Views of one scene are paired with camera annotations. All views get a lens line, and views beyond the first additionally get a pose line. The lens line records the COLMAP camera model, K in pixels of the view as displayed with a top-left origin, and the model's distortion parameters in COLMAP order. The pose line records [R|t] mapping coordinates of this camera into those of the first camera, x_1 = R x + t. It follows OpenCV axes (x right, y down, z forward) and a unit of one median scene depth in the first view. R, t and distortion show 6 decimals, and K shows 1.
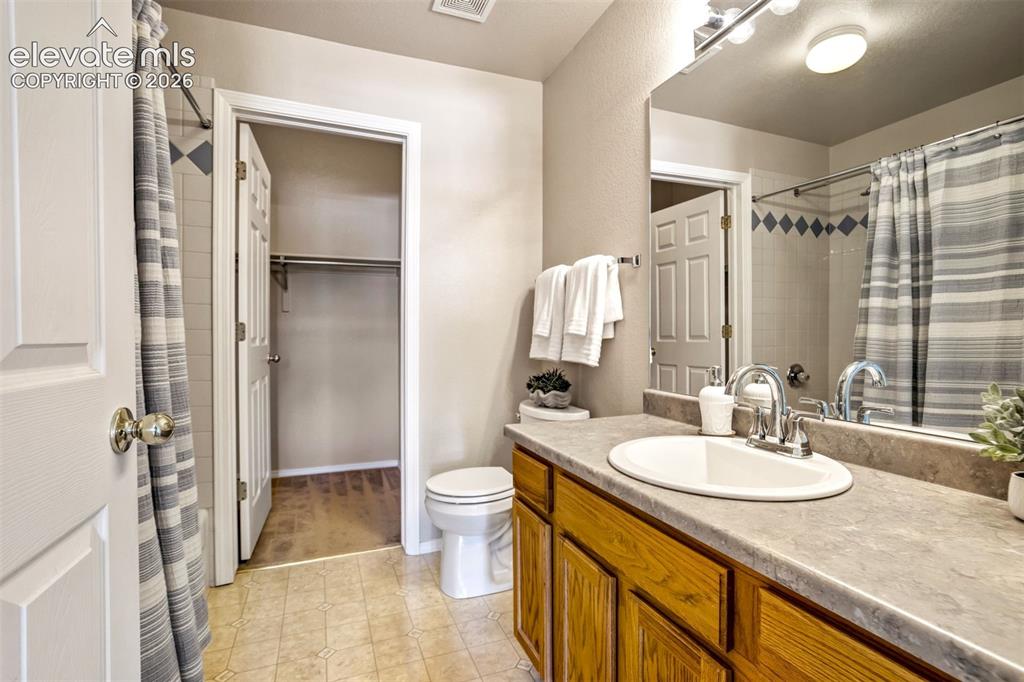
lens RADIAL K [[480.7, 0, 510.6], [0, 480.7, 346.1], [0, 0, 1]] dist [-0.037978, 0.019862]
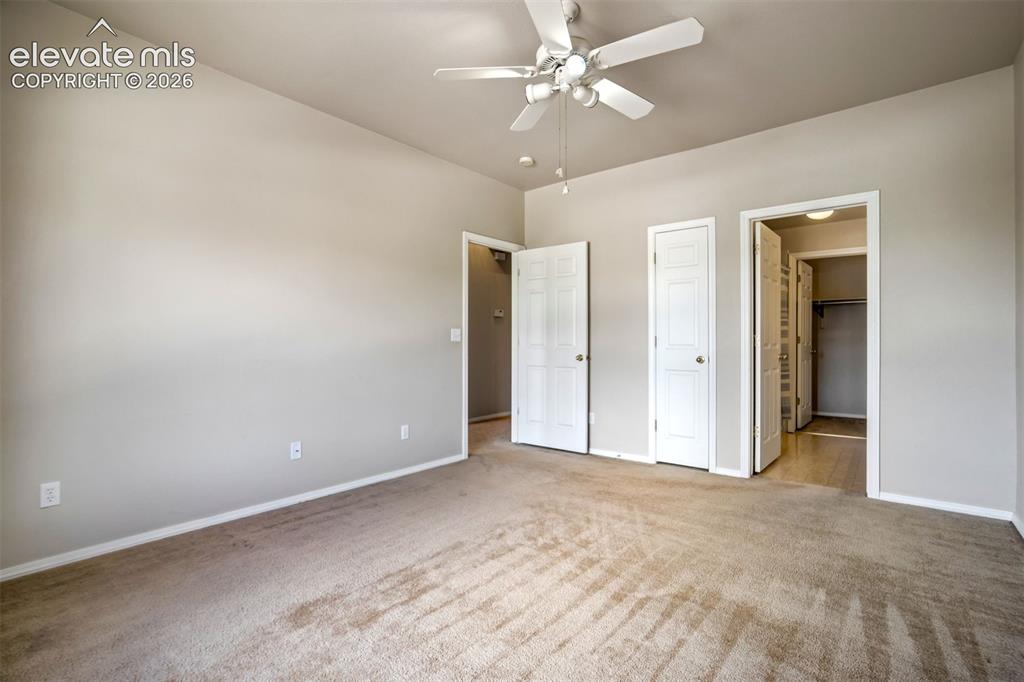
lens RADIAL K [[480.7, 0, 510.6], [0, 480.7, 346.1], [0, 0, 1]] dist [-0.037978, 0.019862]
pose [[0.487472, 0.002325, -0.873136, 0.677999], [-0.008765, 0.999959, -0.002231, 0.017187], [0.873095, 0.008741, 0.487472, -1.189443]]
